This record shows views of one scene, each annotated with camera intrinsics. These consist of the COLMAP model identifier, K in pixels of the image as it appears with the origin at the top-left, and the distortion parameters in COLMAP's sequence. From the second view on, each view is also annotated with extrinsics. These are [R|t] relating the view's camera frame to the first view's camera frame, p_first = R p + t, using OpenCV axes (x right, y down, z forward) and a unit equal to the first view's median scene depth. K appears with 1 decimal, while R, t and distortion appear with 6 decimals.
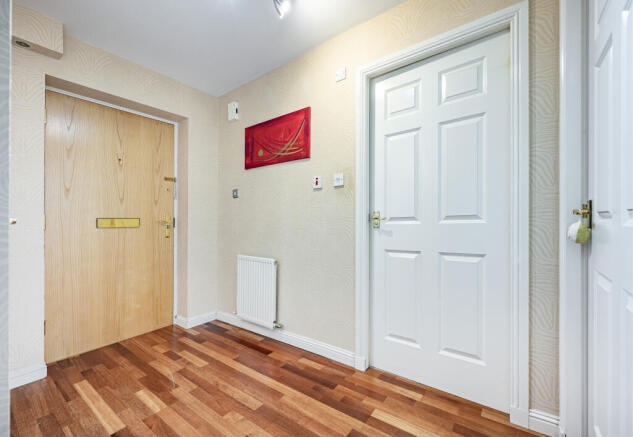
lens RADIAL K [[271.3, 0, 317.4], [0, 271.3, 222.8], [0, 0, 1]] dist [0.015559, 0.000007]
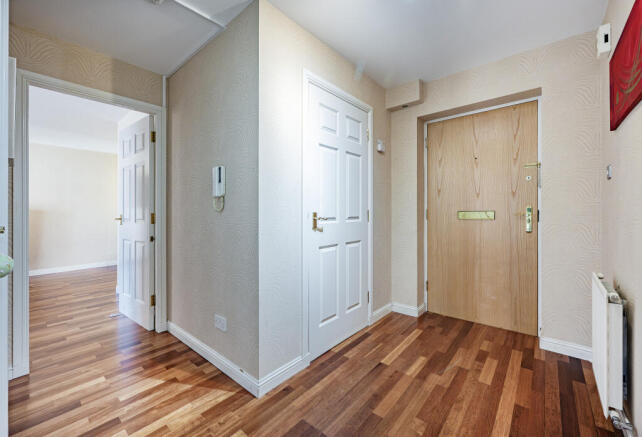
lens RADIAL K [[268.0, 0, 322.0], [0, 268.0, 204.5], [0, 0, 1]] dist [0.002809, 0.000004]
pose [[-0.072981, -0.014401, -0.997229, 0.463342], [0.002129, 0.999891, -0.014595, -0.033152], [0.997331, -0.003188, -0.072942, 0.520617]]
